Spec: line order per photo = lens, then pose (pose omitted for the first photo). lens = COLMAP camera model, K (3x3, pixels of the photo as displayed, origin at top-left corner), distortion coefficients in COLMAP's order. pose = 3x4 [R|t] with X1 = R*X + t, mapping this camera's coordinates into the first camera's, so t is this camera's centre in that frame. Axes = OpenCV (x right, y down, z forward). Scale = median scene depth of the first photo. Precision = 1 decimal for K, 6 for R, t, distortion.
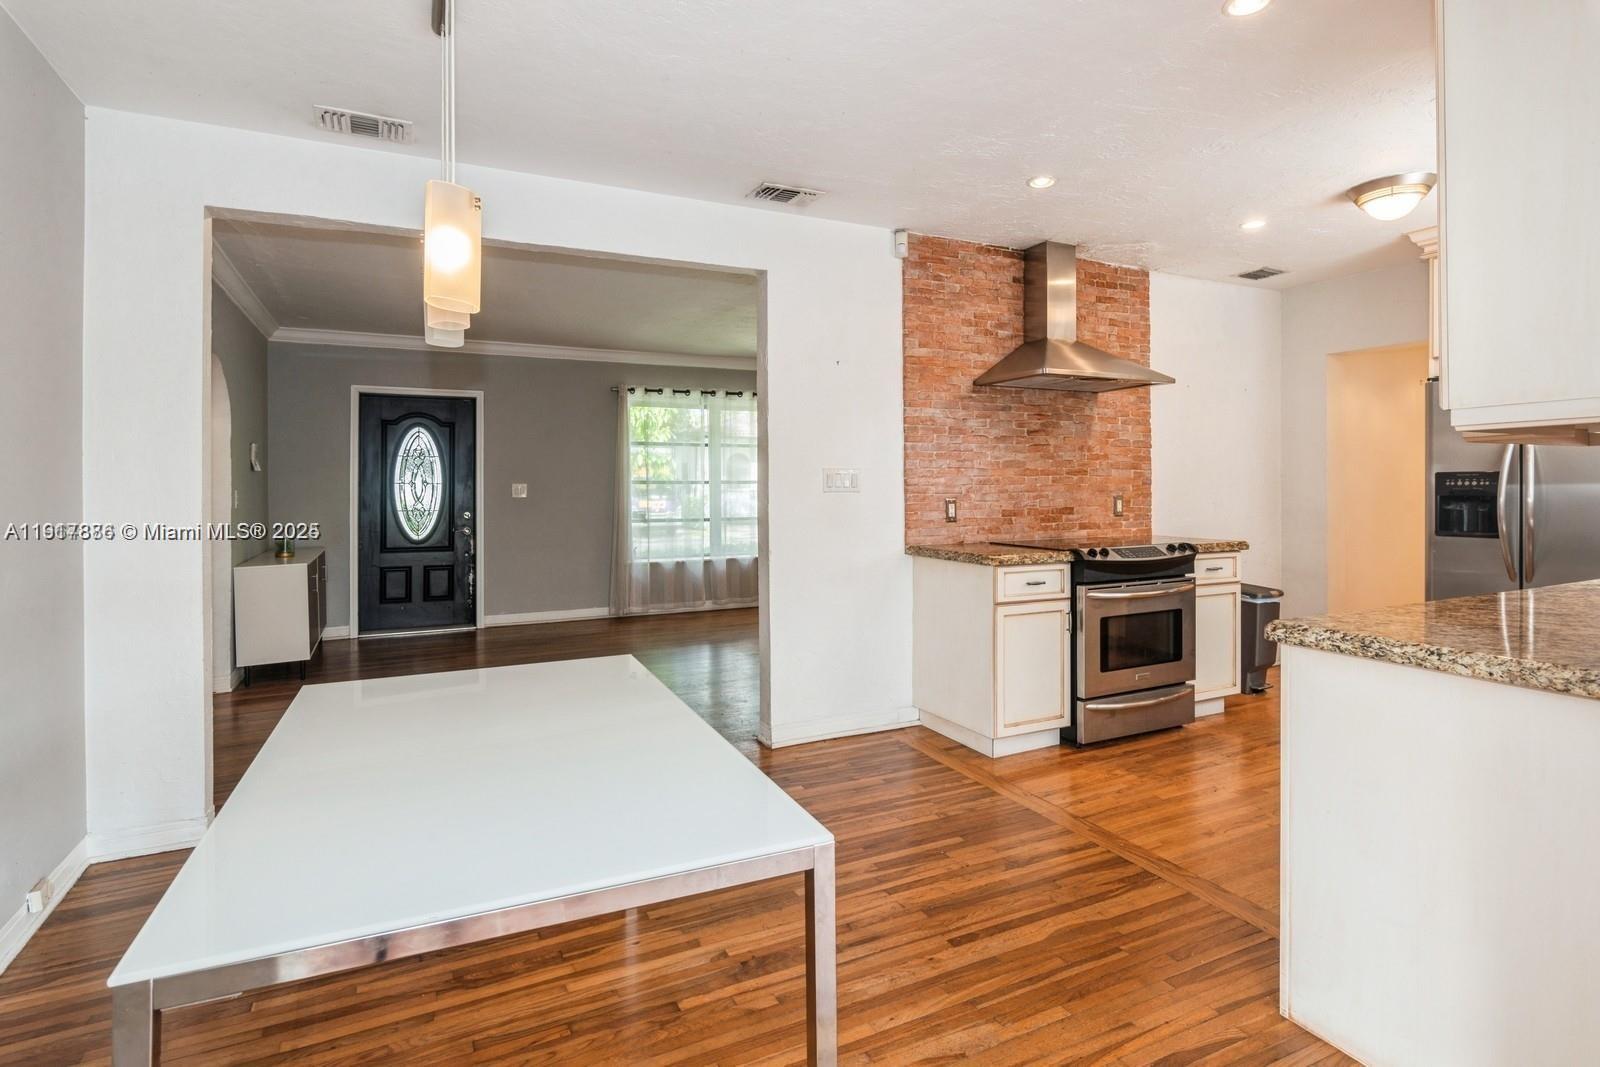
lens RADIAL K [[807.8, 0, 785.9], [0, 807.8, 487.7], [0, 0, 1]] dist [-0.011349, 0.000014]
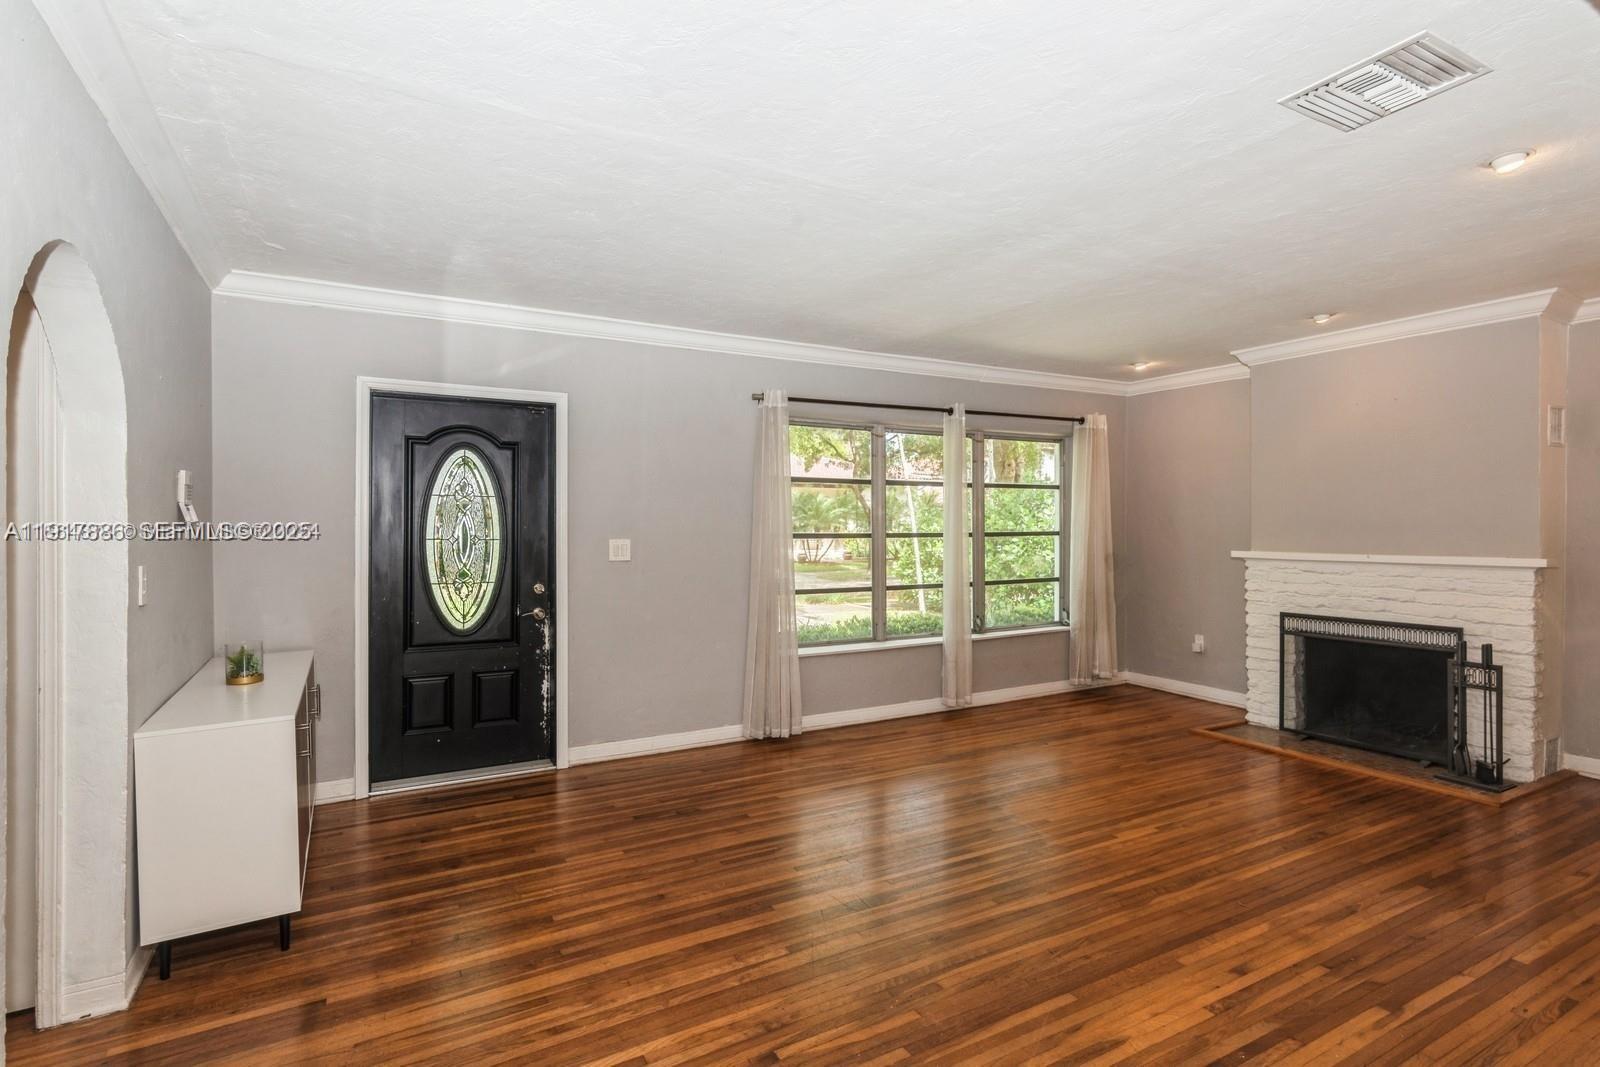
lens RADIAL K [[803.2, 0, 800.0], [0, 803.2, 533.5], [0, 0, 1]] dist [0.002050, 0.000630]
pose [[0.997987, 0.005261, 0.063200, -0.362959], [-0.005703, 0.999960, 0.006822, -0.023797], [-0.063162, -0.007169, 0.997978, 0.557002]]
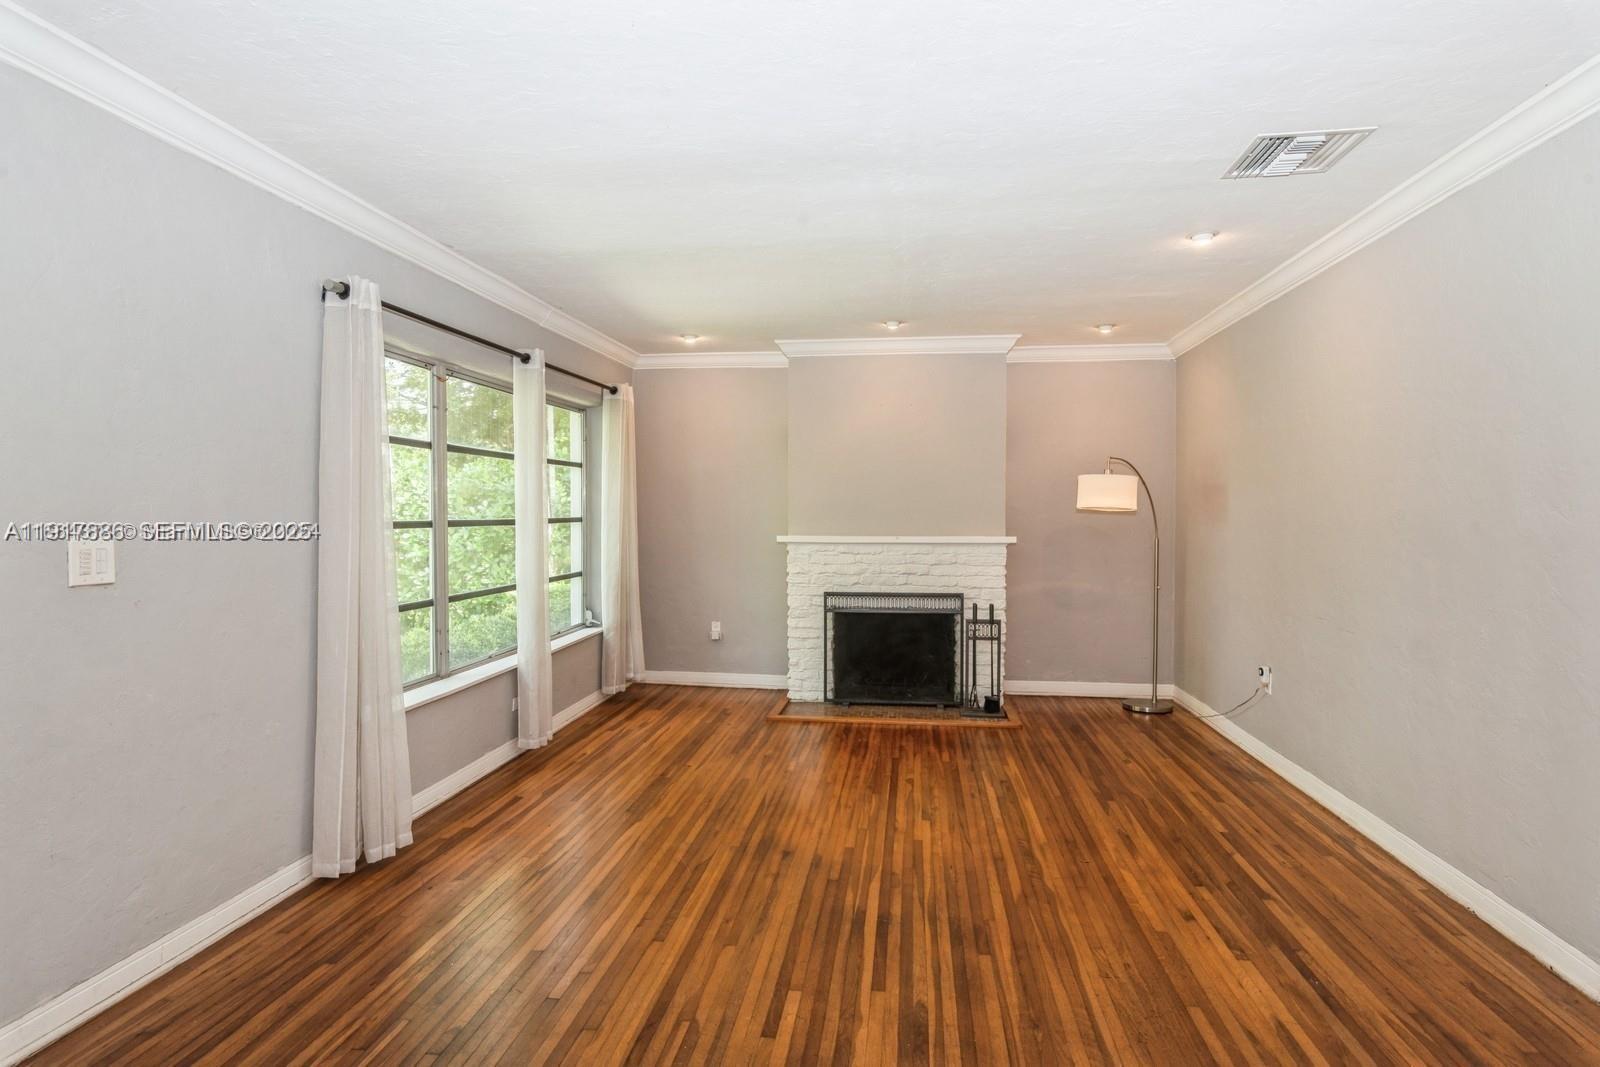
lens RADIAL K [[850.2, 0, 805.3], [0, 850.2, 527.1], [0, 0, 1]] dist [-0.013602, -0.000201]
pose [[0.548641, -0.008225, 0.836018, -0.726967], [-0.002864, 0.999927, 0.011717, -0.021840], [-0.836053, -0.008823, 0.548577, 0.996832]]
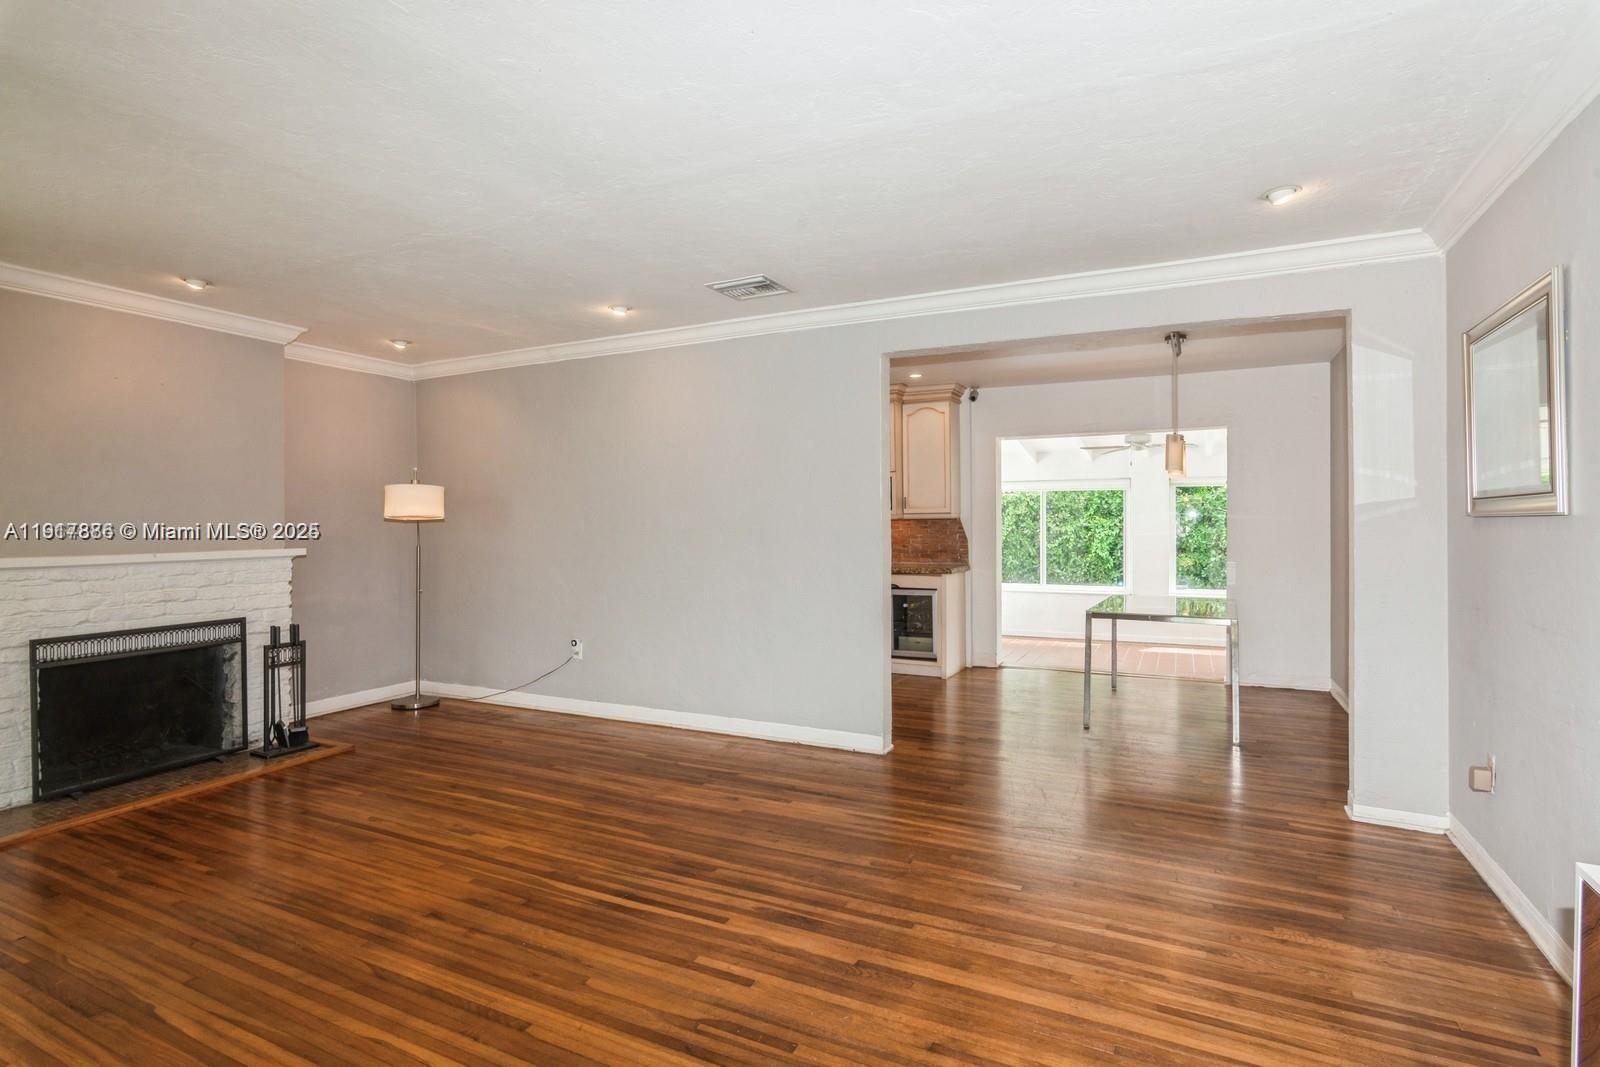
lens RADIAL K [[777.5, 0, 798.4], [0, 777.5, 524.0], [0, 0, 1]] dist [-0.000561, 0.000187]
pose [[-0.610725, 0.009067, 0.791791, -0.749907], [0.012841, 0.999916, -0.001546, -0.015879], [-0.791739, 0.009223, -0.610790, 1.578841]]
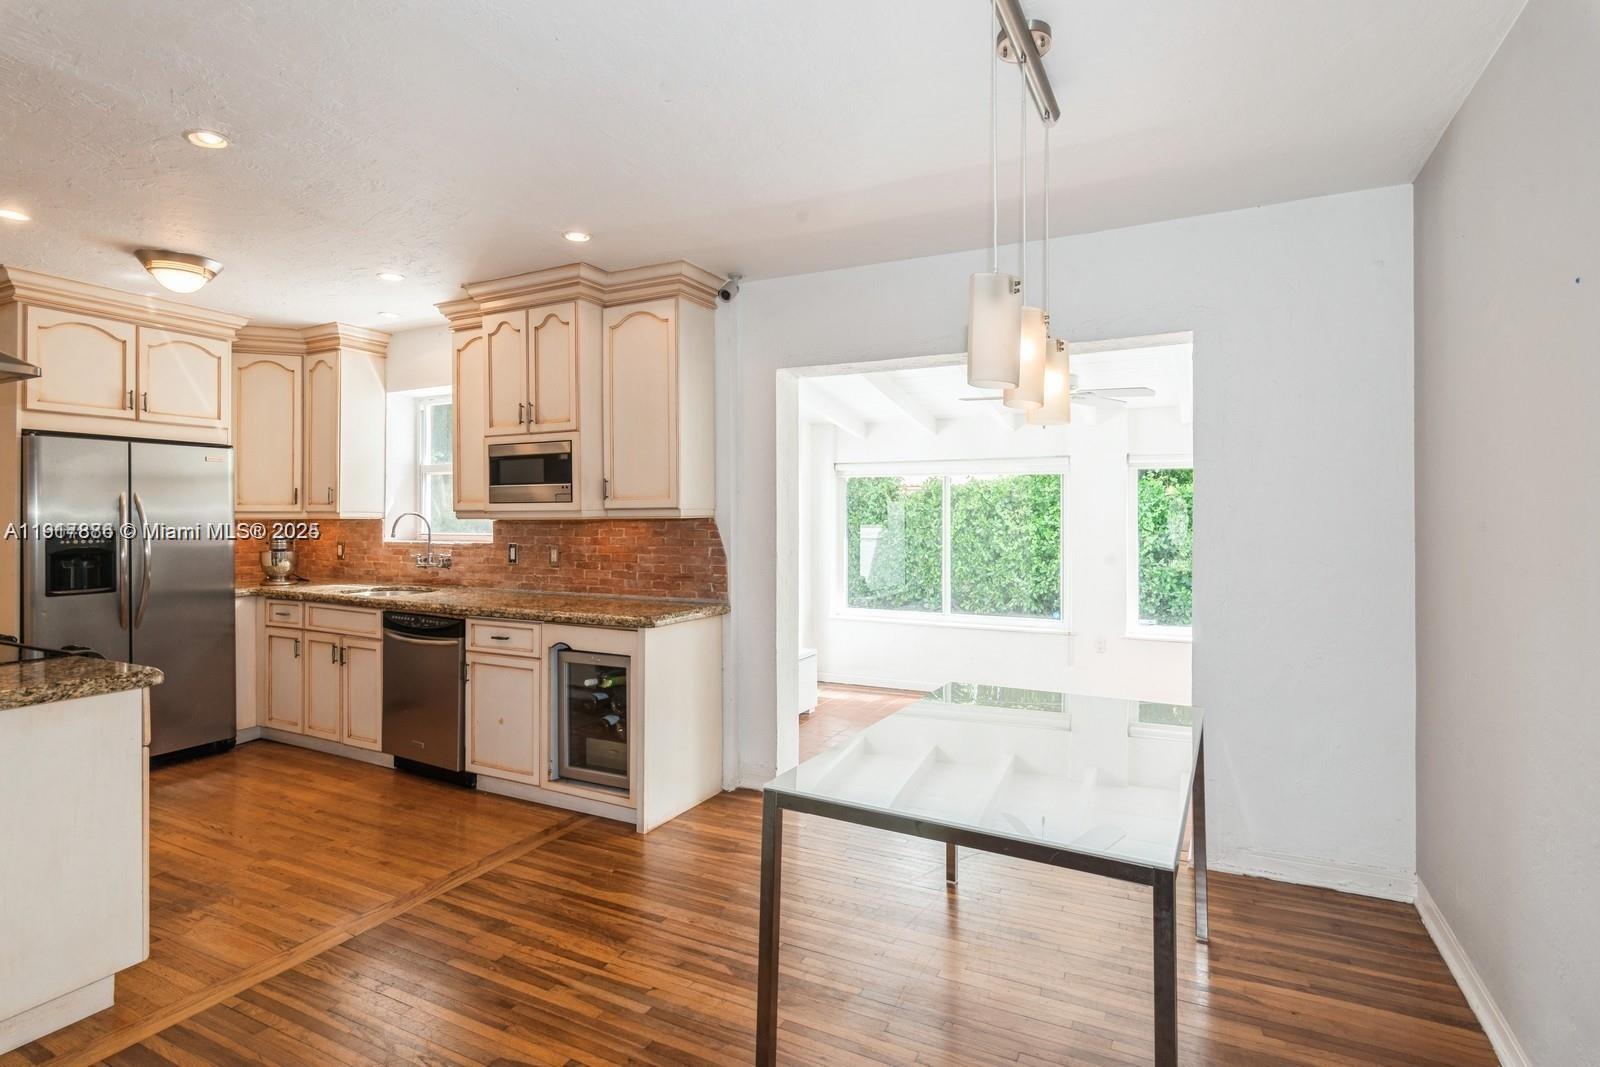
lens RADIAL K [[798.1, 0, 798.1], [0, 798.1, 514.5], [0, 0, 1]] dist [-0.002265, -0.000176]
pose [[-0.609998, 0.009302, 0.792348, -0.451484], [0.008023, 0.999952, -0.005563, -0.024129], [-0.792362, 0.002964, -0.610044, 0.796282]]
